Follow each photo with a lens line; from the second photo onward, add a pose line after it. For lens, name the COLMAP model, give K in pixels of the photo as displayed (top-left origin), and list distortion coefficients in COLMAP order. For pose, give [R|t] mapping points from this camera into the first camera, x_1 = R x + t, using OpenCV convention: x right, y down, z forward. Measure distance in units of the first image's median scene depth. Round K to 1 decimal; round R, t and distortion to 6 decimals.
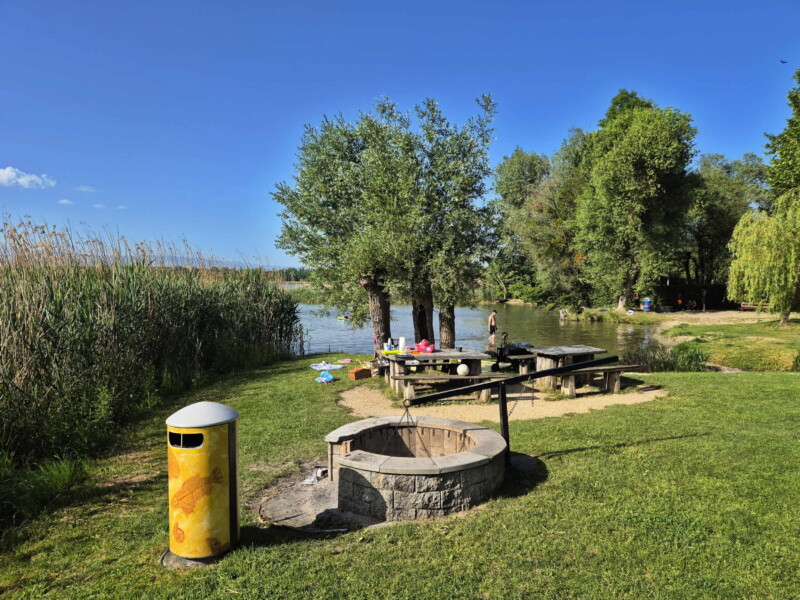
lens RADIAL K [[593.4, 0, 396.9], [0, 593.4, 303.5], [0, 0, 1]] dist [0.109269, -0.083624]
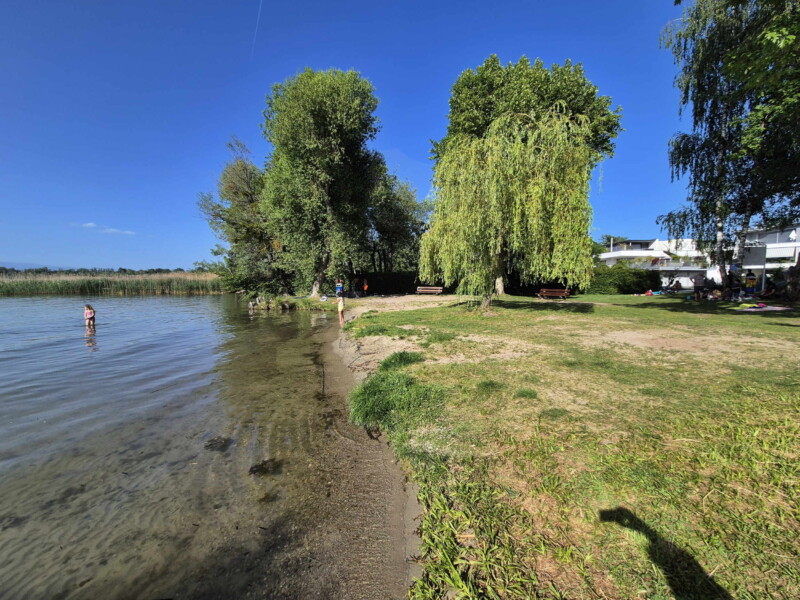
lens RADIAL K [[356.0, 0, 393.3], [0, 356.0, 306.6], [0, 0, 1]] dist [0.023390, -0.000136]
pose [[0.874654, -0.035427, 0.483451, 0.217024], [0.018071, 0.999016, 0.040513, 0.006744], [-0.484410, -0.026698, 0.874434, 0.462950]]
